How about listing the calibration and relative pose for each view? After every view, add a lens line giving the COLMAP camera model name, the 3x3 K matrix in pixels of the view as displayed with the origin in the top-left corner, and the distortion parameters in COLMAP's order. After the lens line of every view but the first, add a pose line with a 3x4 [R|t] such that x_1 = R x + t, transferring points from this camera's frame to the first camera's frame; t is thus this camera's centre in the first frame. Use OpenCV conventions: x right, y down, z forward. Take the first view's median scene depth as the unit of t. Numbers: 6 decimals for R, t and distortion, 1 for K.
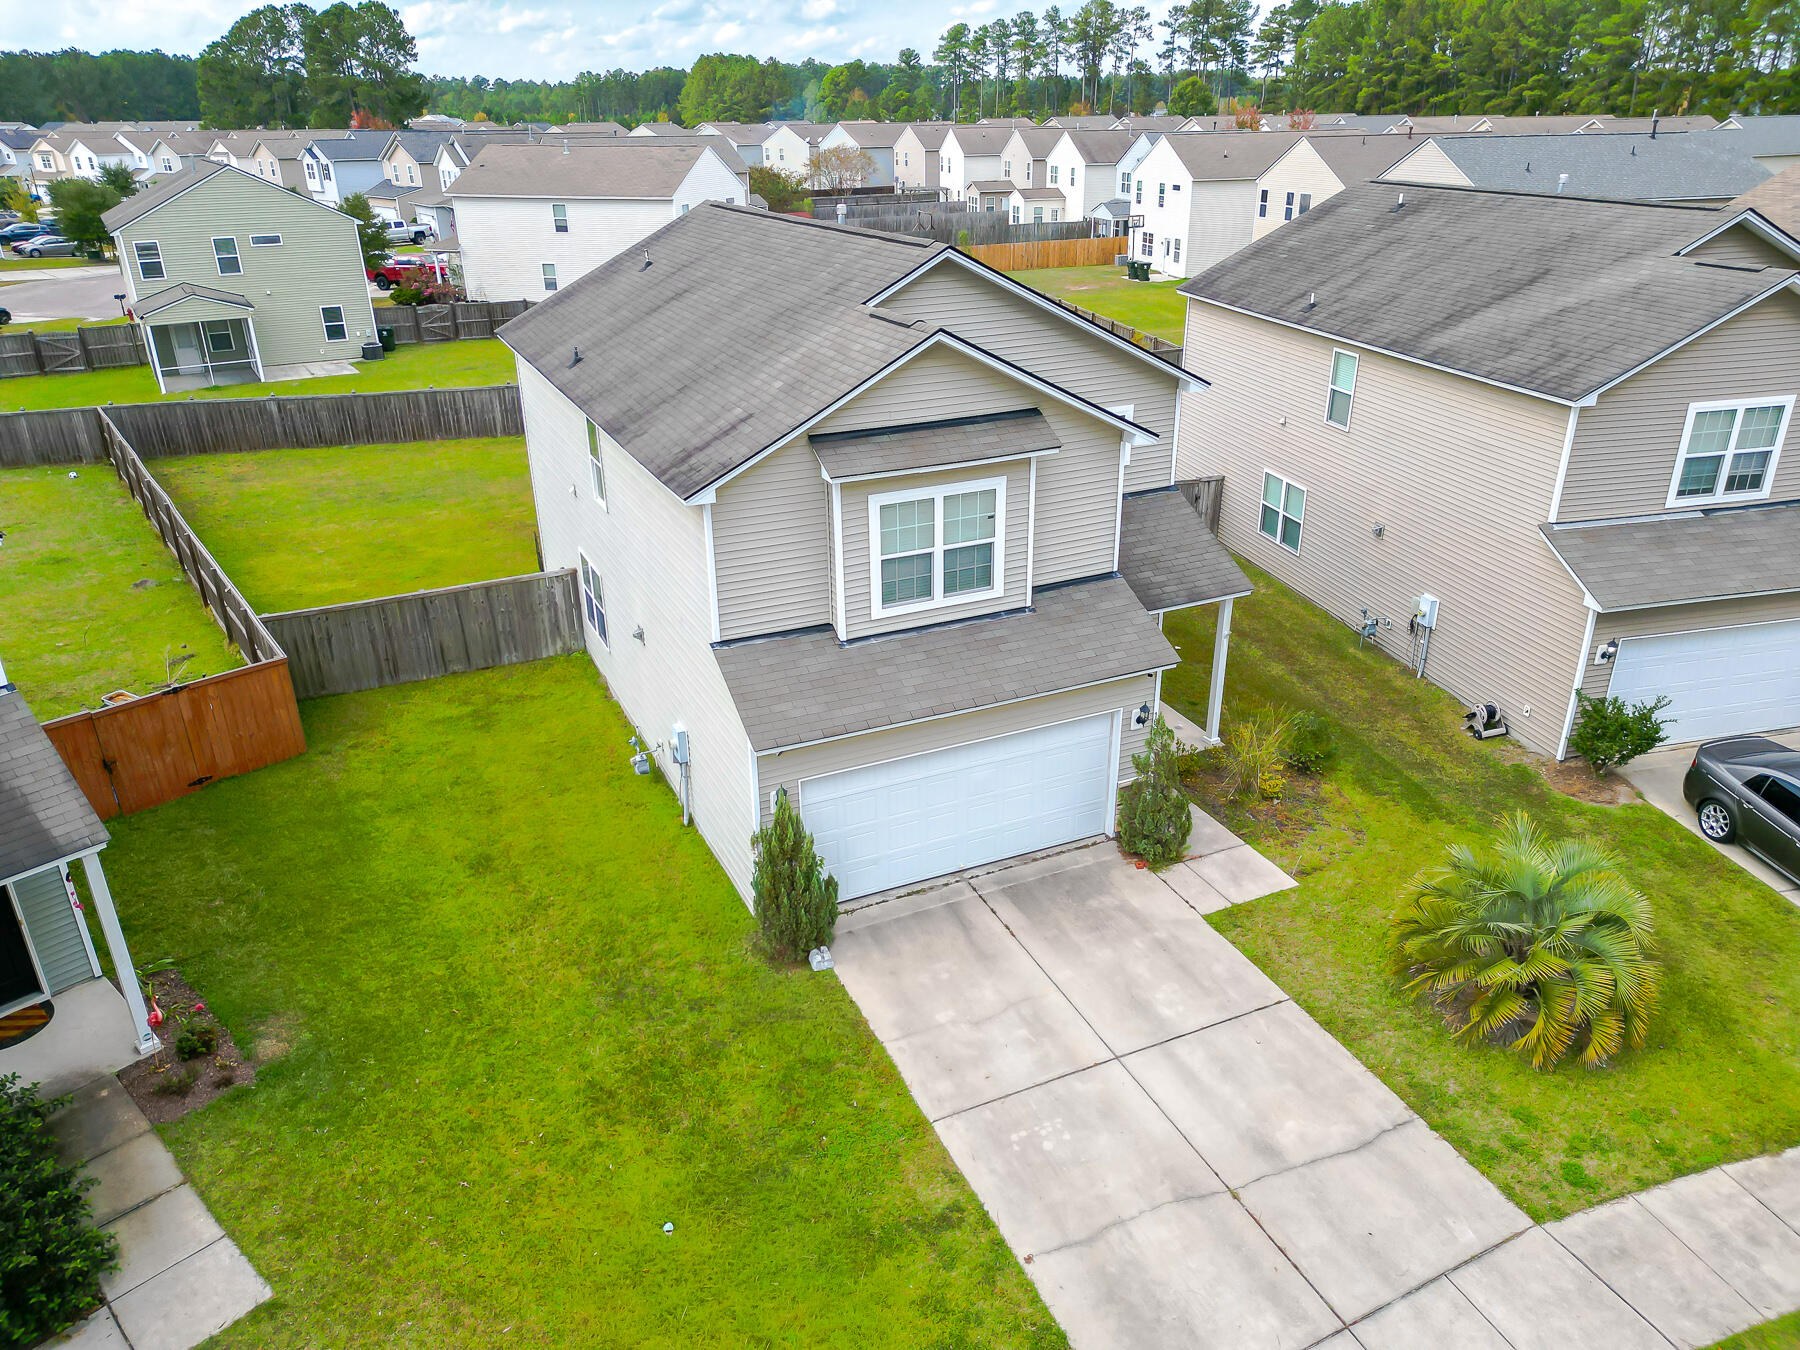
lens RADIAL K [[1261.7, 0, 900.0], [0, 1261.7, 675.0], [0, 0, 1]] dist [0.072602, -0.070511]
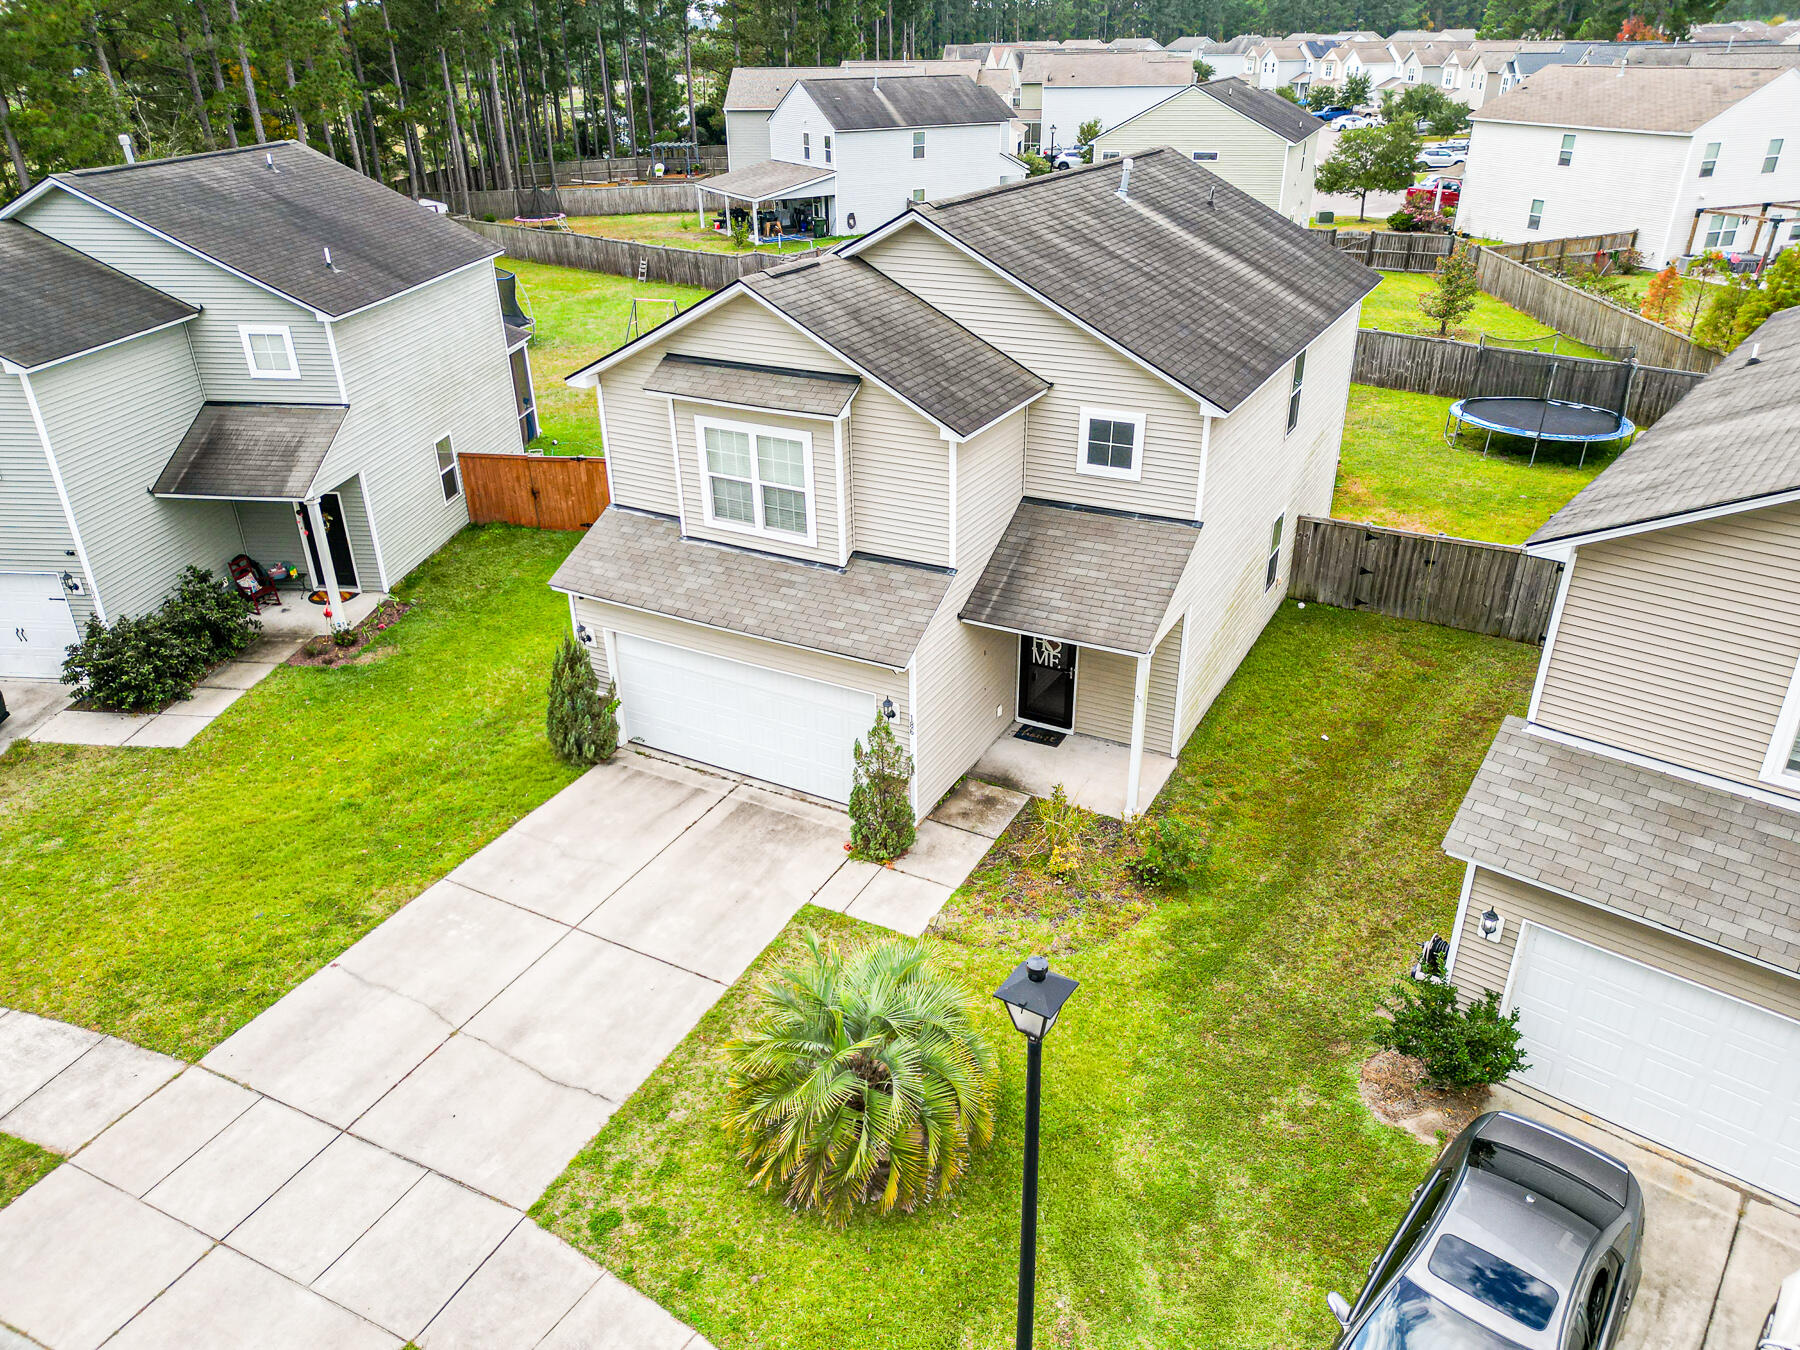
lens RADIAL K [[1261.7, 0, 900.0], [0, 1261.7, 675.0], [0, 0, 1]] dist [0.072602, -0.070511]
pose [[0.596510, 0.364681, -0.714972, 0.952968], [-0.320241, 0.924975, 0.204614, -0.209804], [0.735950, 0.106909, 0.668542, 0.374837]]
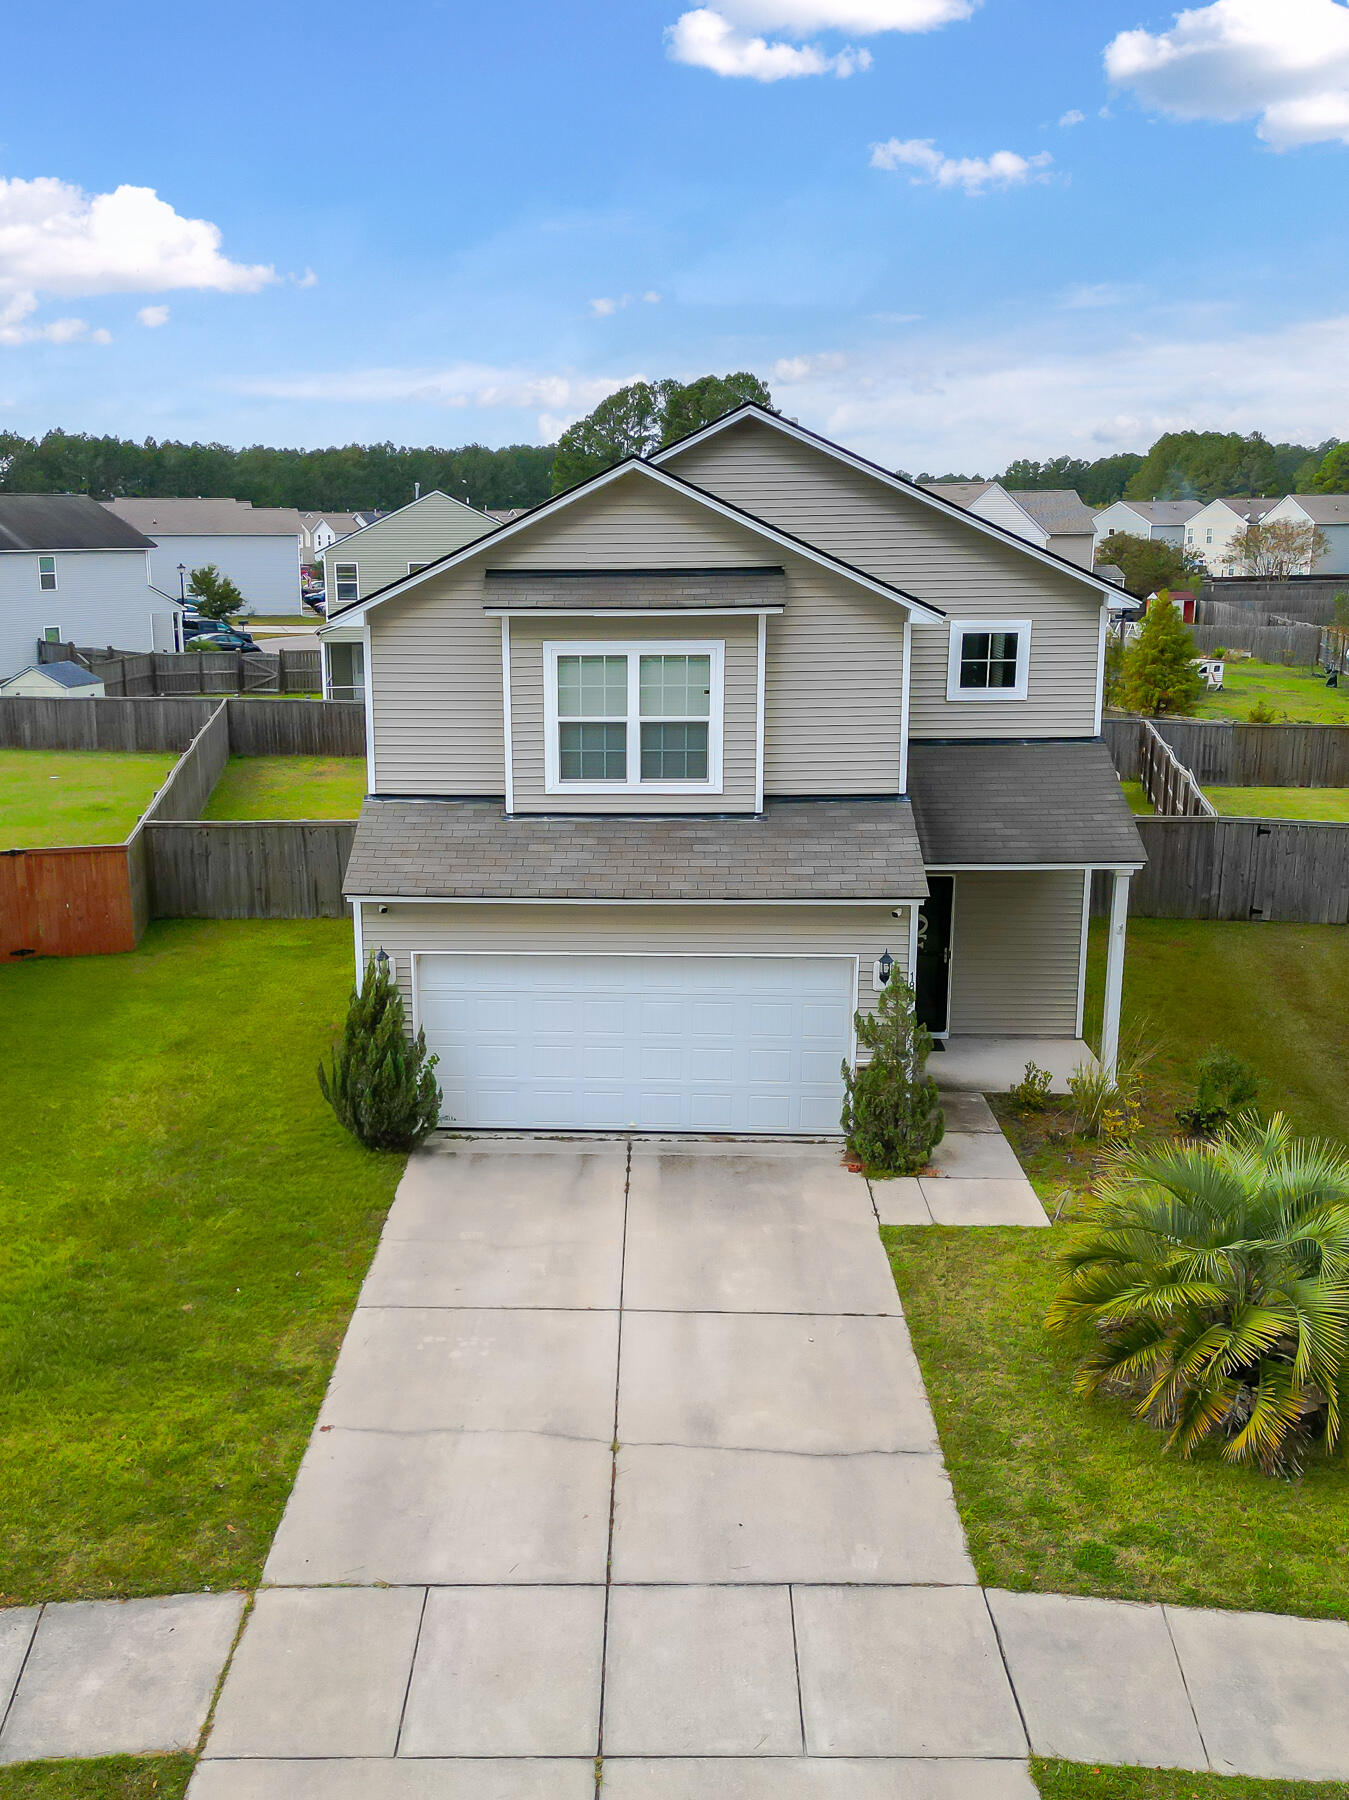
lens RADIAL K [[1676.3, 0, 582.5], [0, 1676.3, 909.3], [0, 0, 1]] dist [0.087225, -0.125608]
pose [[0.887562, 0.109153, -0.447571, 0.514614], [-0.190265, 0.971650, -0.140344, 0.186249], [0.419563, 0.209721, 0.883167, 0.024808]]
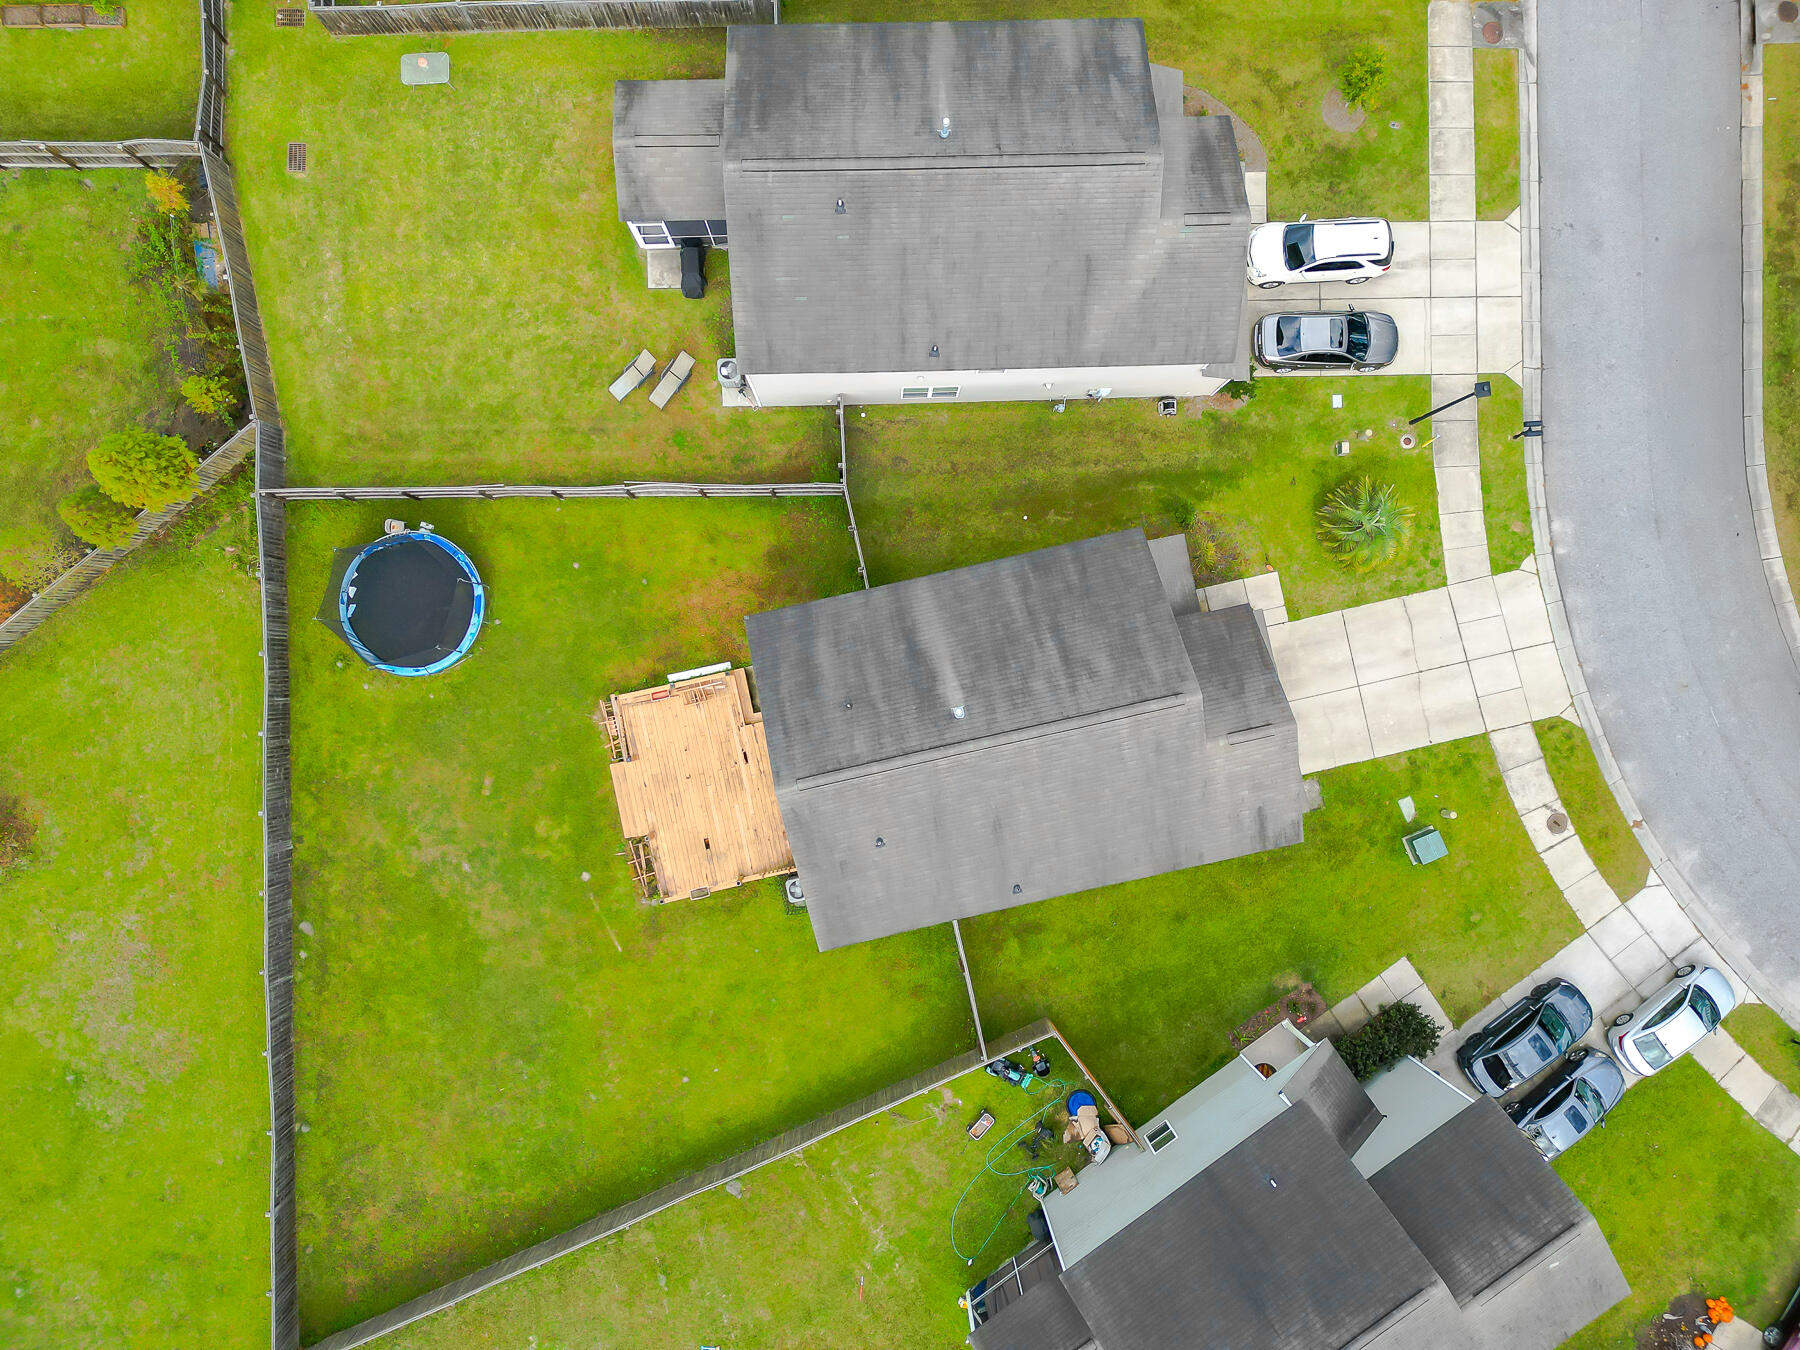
lens RADIAL K [[1261.7, 0, 900.0], [0, 1261.7, 675.0], [0, 0, 1]] dist [0.072602, -0.070511]
pose [[0.211362, -0.977171, 0.021510, -0.070896], [0.380174, 0.102466, 0.919222, -2.355506], [-0.900441, -0.186111, 0.393152, 0.713552]]
